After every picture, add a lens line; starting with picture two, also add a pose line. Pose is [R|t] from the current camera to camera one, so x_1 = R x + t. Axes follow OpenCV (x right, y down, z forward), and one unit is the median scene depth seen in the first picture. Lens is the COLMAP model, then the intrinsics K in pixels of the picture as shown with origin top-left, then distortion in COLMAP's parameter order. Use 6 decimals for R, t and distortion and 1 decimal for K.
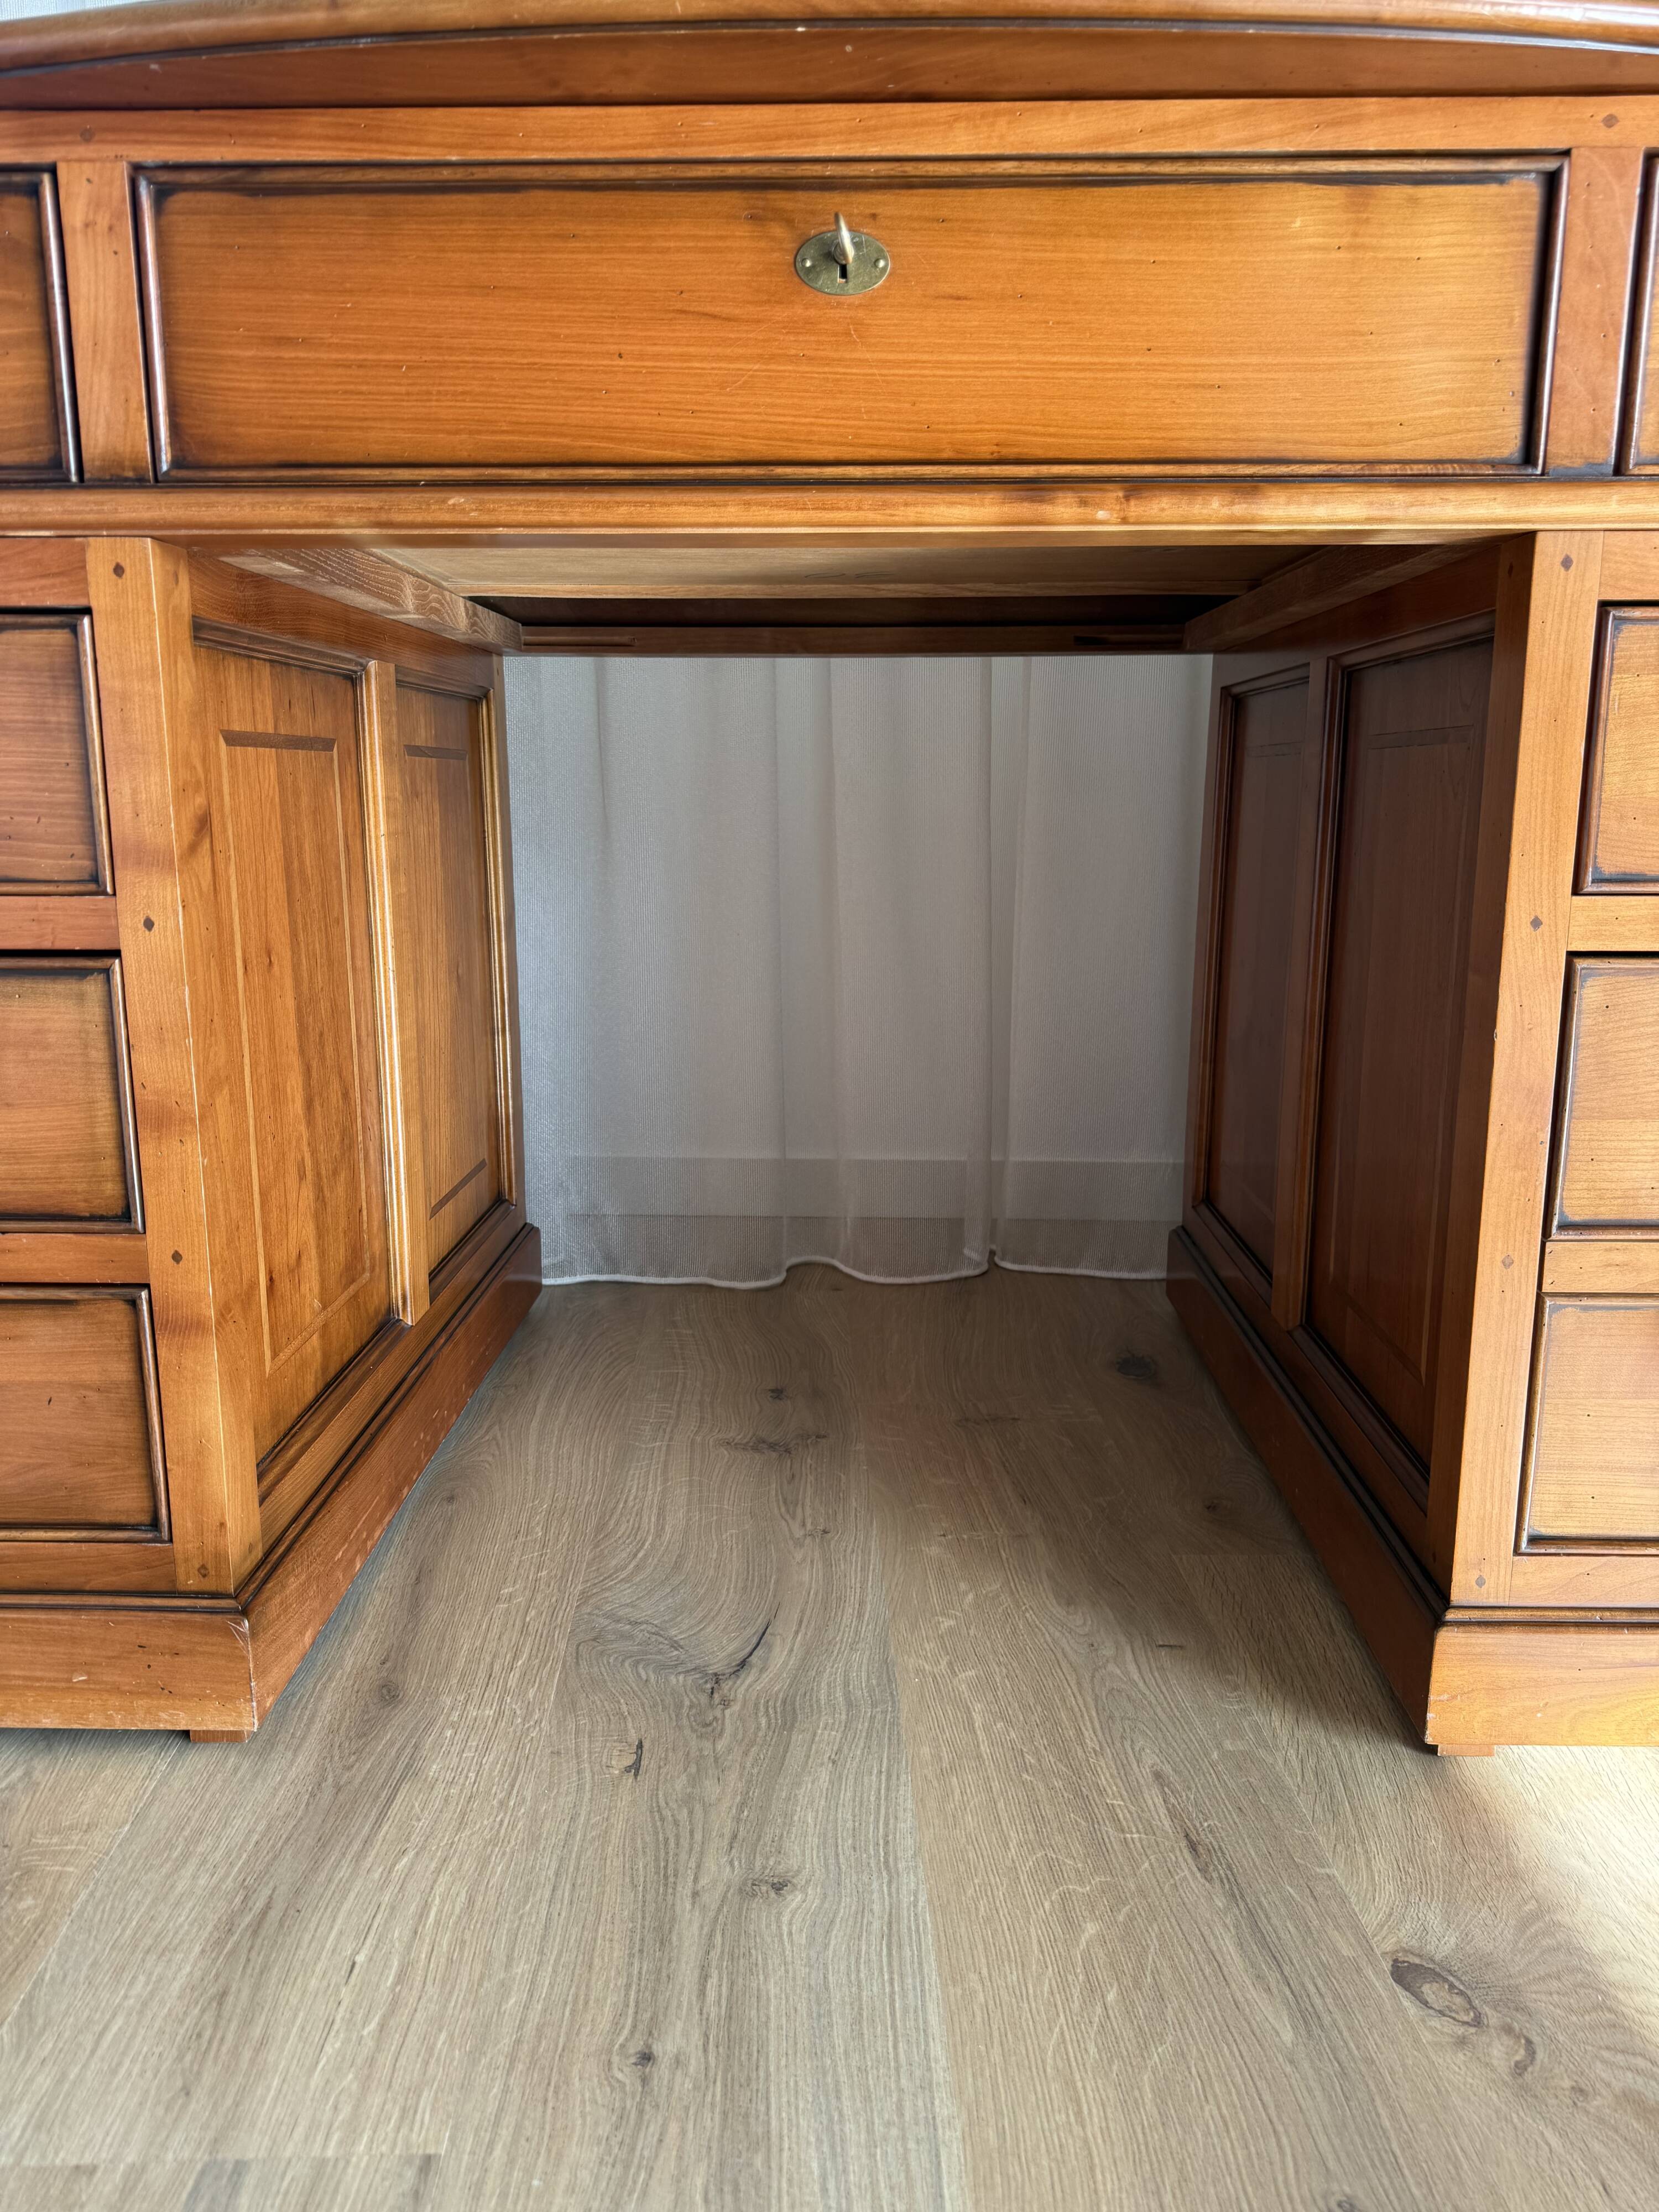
lens RADIAL K [[1574.8, 0, 827.8], [0, 1574.8, 1122.1], [0, 0, 1]] dist [-0.001466, -0.004250]
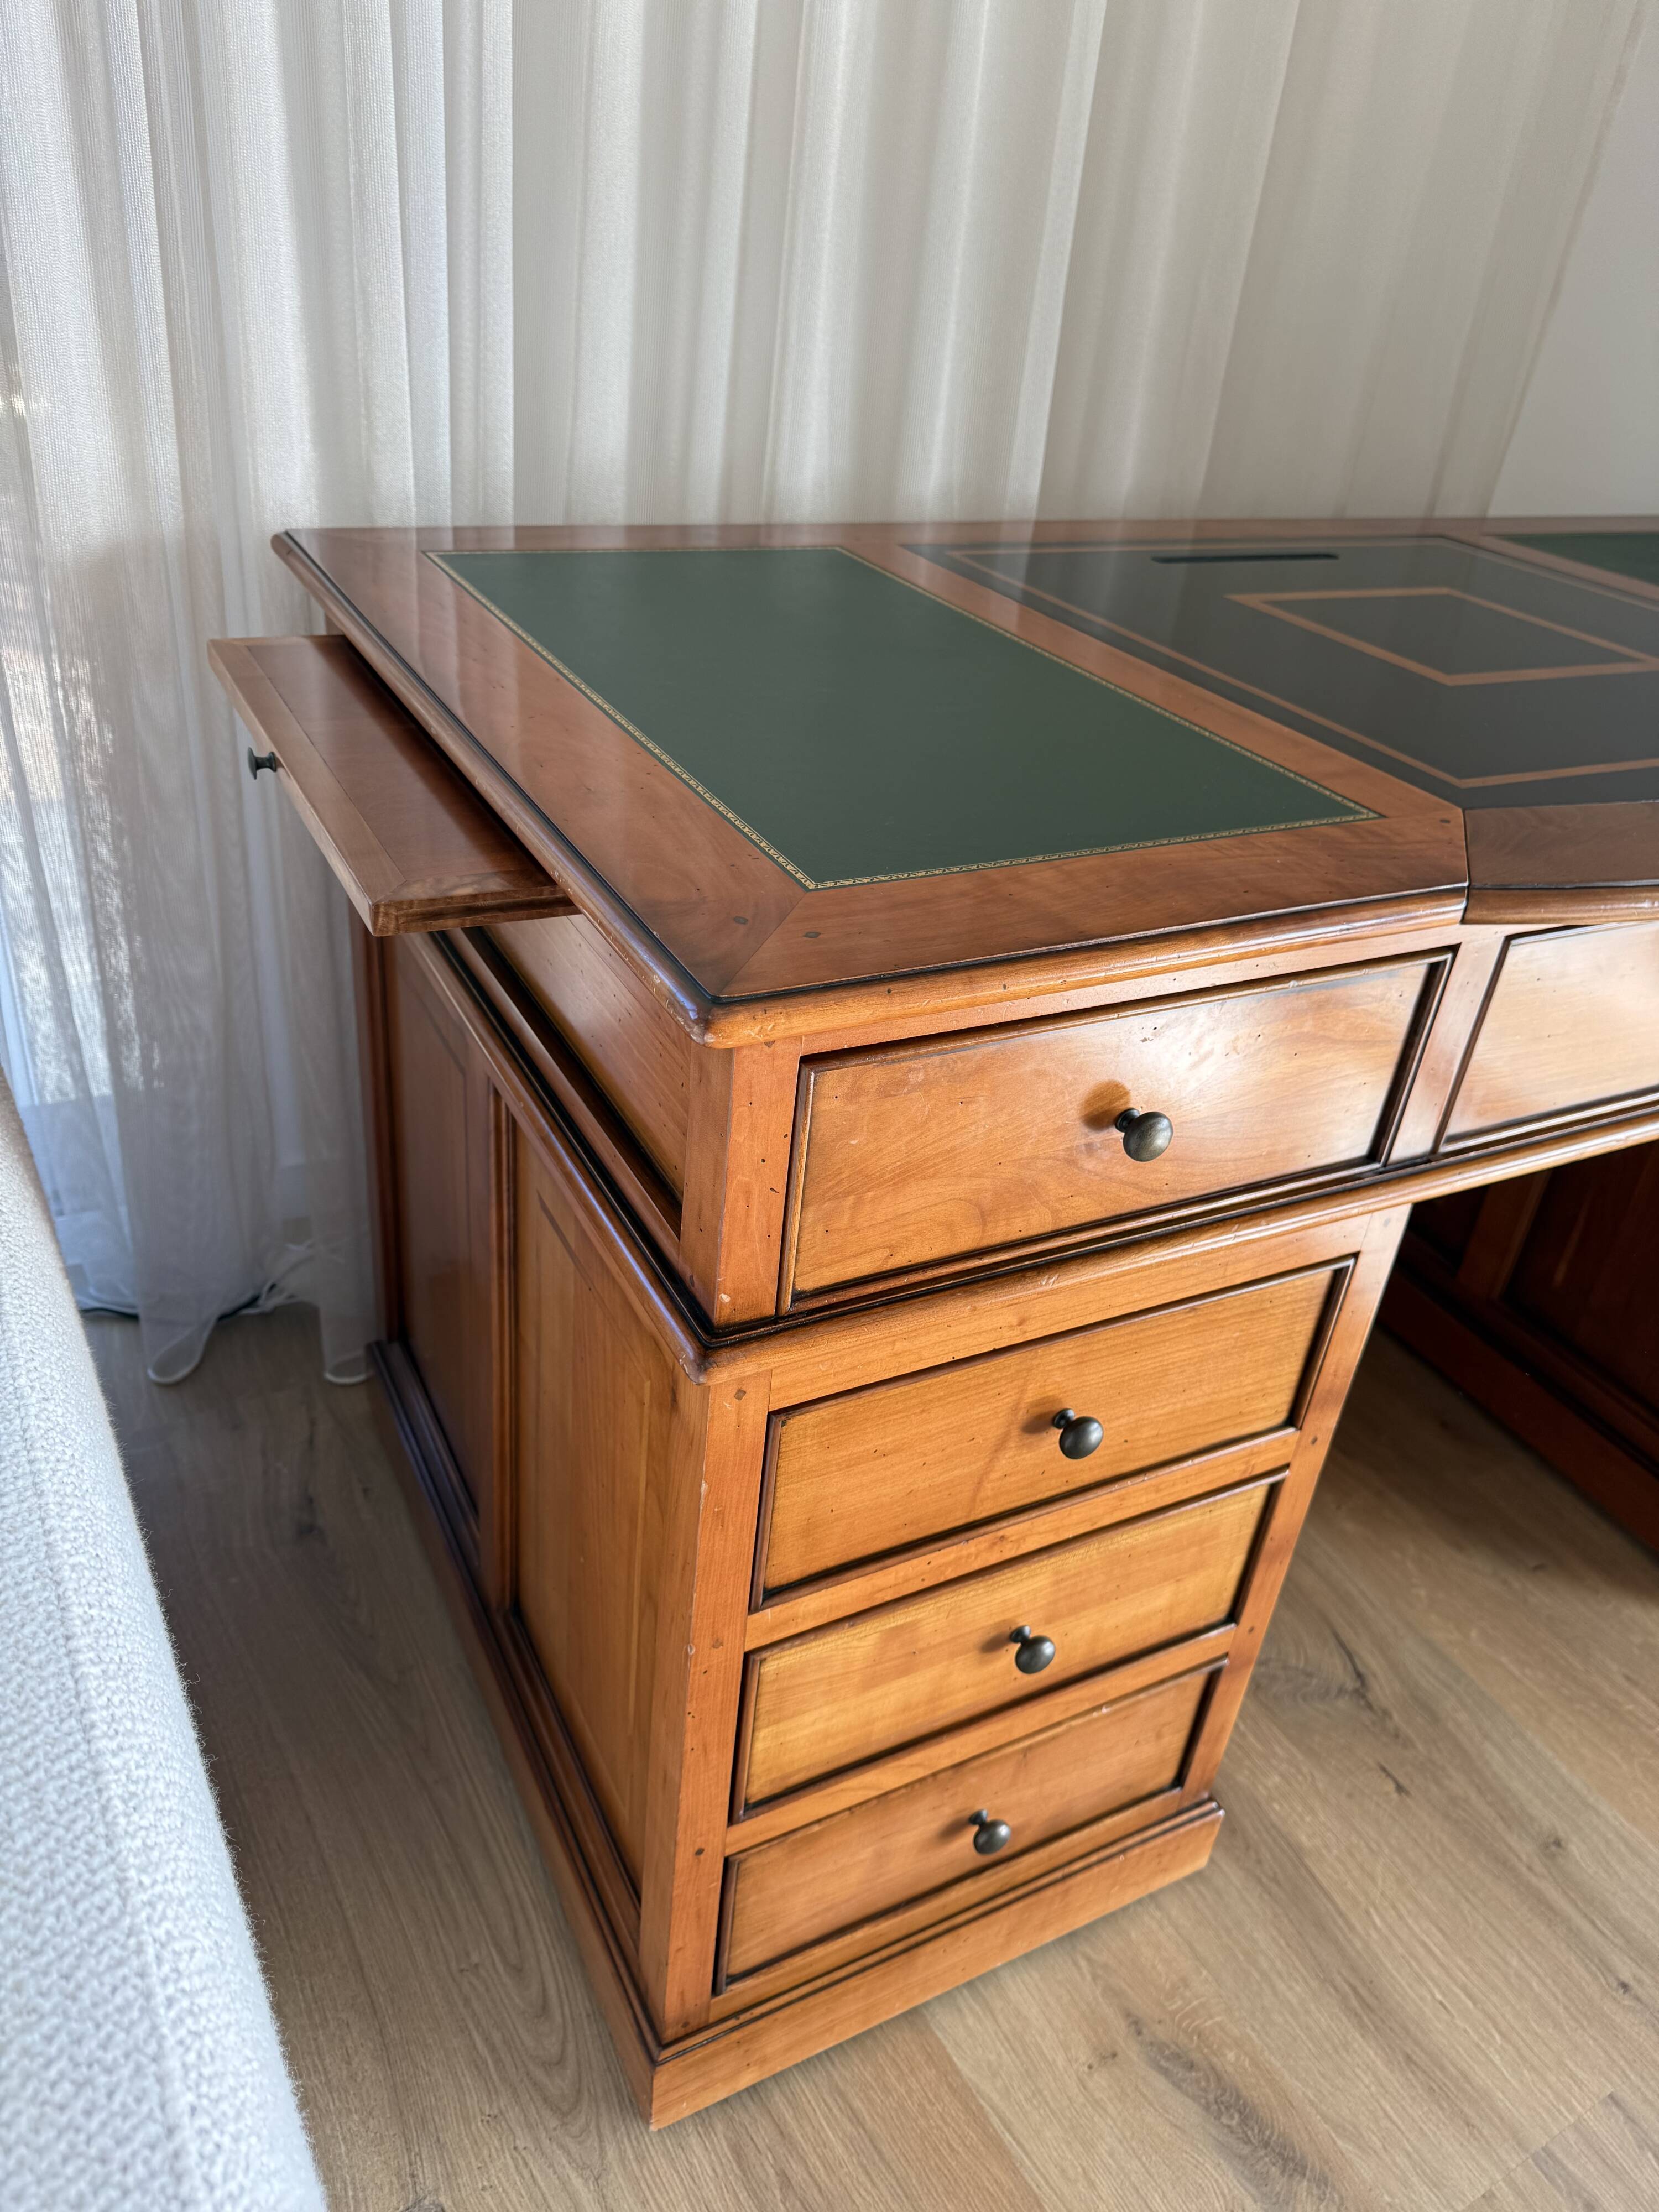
lens RADIAL K [[1583.4, 0, 833.3], [0, 1583.4, 1118.2], [0, 0, 1]] dist [0.002166, -0.003816]
pose [[0.872711, -0.180973, 0.453458, -1.227016], [0.011654, 0.936223, 0.351214, -0.775125], [-0.488098, -0.301223, 0.819161, 0.209022]]
